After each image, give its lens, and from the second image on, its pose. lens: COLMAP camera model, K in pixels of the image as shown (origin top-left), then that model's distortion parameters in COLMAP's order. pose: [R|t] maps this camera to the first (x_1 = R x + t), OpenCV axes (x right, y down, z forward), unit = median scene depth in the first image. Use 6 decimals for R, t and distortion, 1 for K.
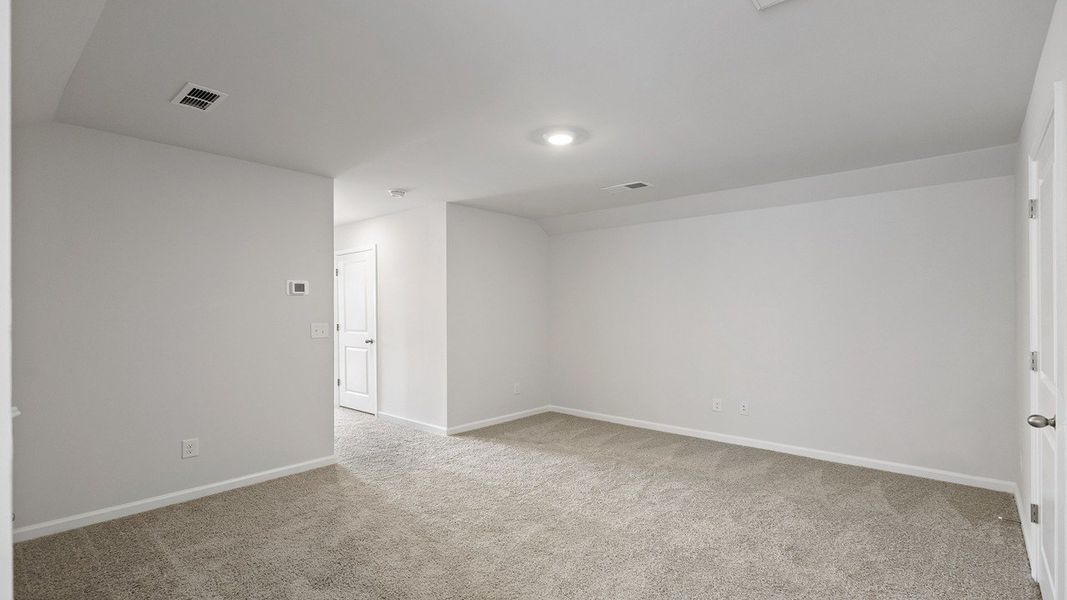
lens RADIAL K [[501.6, 0, 540.9], [0, 501.6, 305.8], [0, 0, 1]] dist [0.001178, -0.000060]
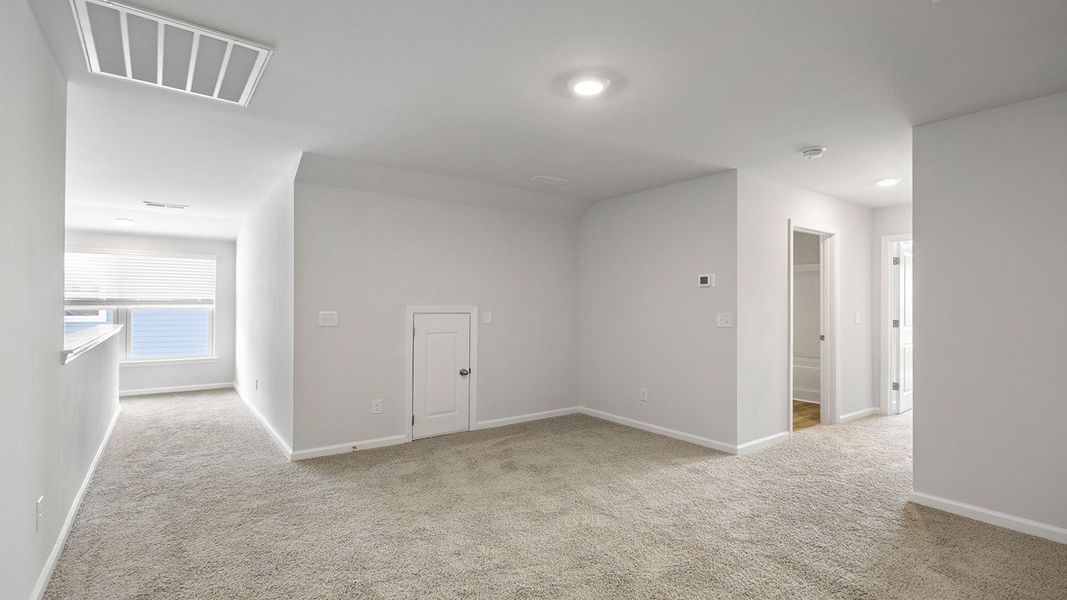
lens RADIAL K [[501.6, 0, 540.9], [0, 501.6, 305.8], [0, 0, 1]] dist [0.001178, -0.000060]
pose [[-0.204839, 0.005956, -0.978778, 0.784602], [-0.010383, 0.999912, 0.008258, 0.017286], [0.978741, 0.011854, -0.204759, 0.995930]]
